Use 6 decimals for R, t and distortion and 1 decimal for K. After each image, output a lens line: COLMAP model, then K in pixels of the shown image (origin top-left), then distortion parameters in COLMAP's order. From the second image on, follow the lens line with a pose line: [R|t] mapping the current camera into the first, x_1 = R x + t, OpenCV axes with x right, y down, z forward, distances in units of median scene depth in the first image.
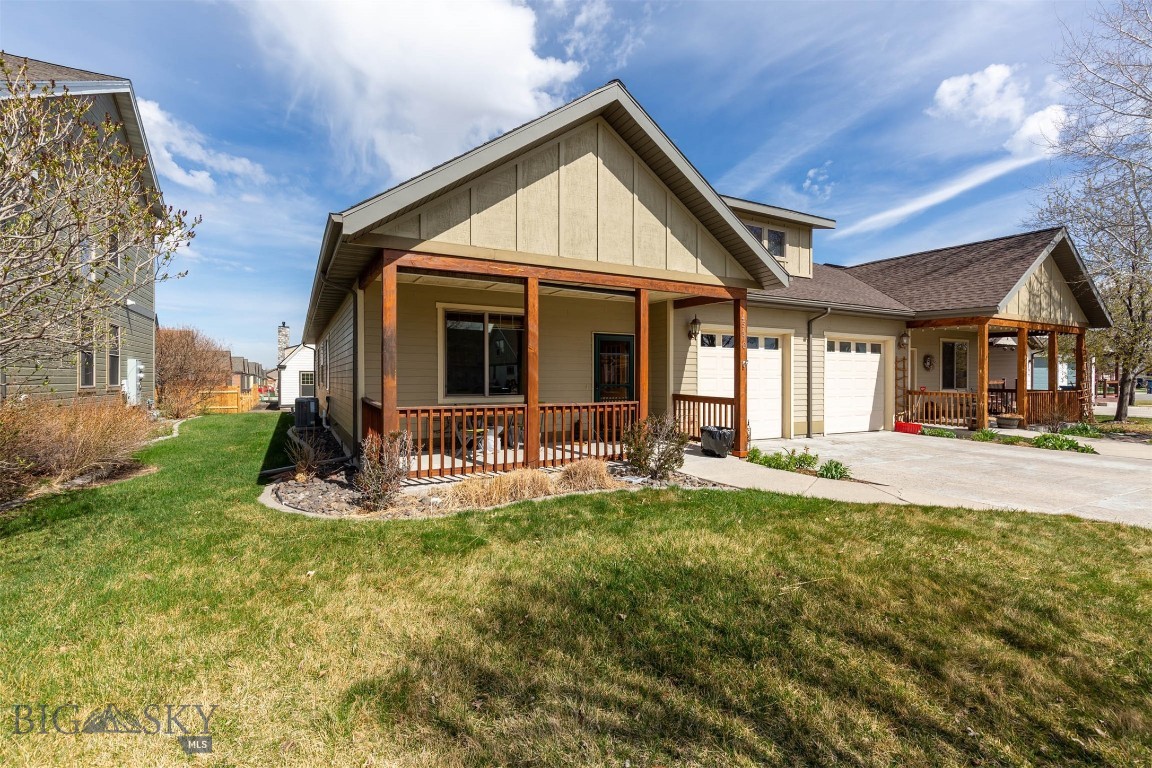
lens RADIAL K [[518.5, 0, 571.4], [0, 518.5, 390.3], [0, 0, 1]] dist [0.009467, -0.002998]
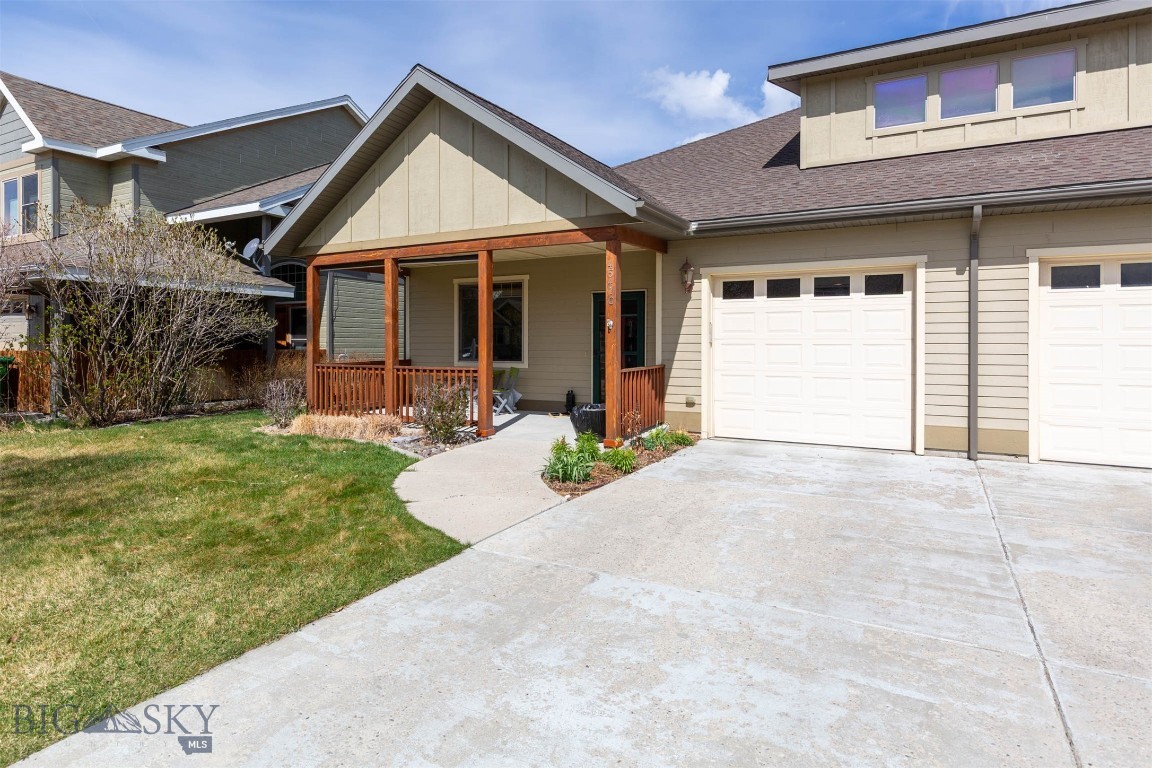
lens RADIAL K [[647.6, 0, 572.9], [0, 647.6, 360.2], [0, 0, 1]] dist [0.007378, -0.000990]
pose [[0.543548, 0.019718, -0.839147, 0.727542], [-0.022957, 0.999699, 0.008621, -0.003600], [0.839064, 0.014578, 0.543837, 0.287337]]
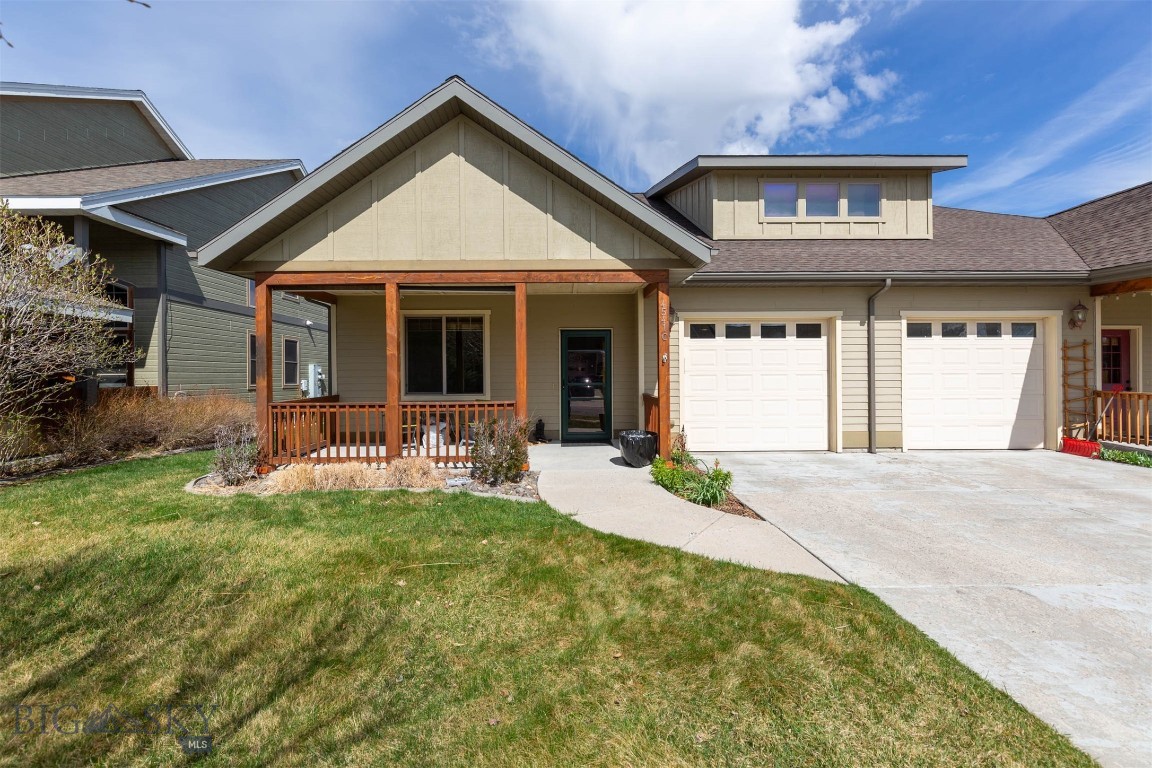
lens RADIAL K [[518.5, 0, 576.2], [0, 518.5, 386.6], [0, 0, 1]] dist [0.009467, -0.002998]
pose [[0.888151, 0.001367, -0.459549, 0.392650], [-0.003333, 0.999988, -0.003467, -0.000832], [0.459539, 0.004611, 0.888146, 0.119671]]
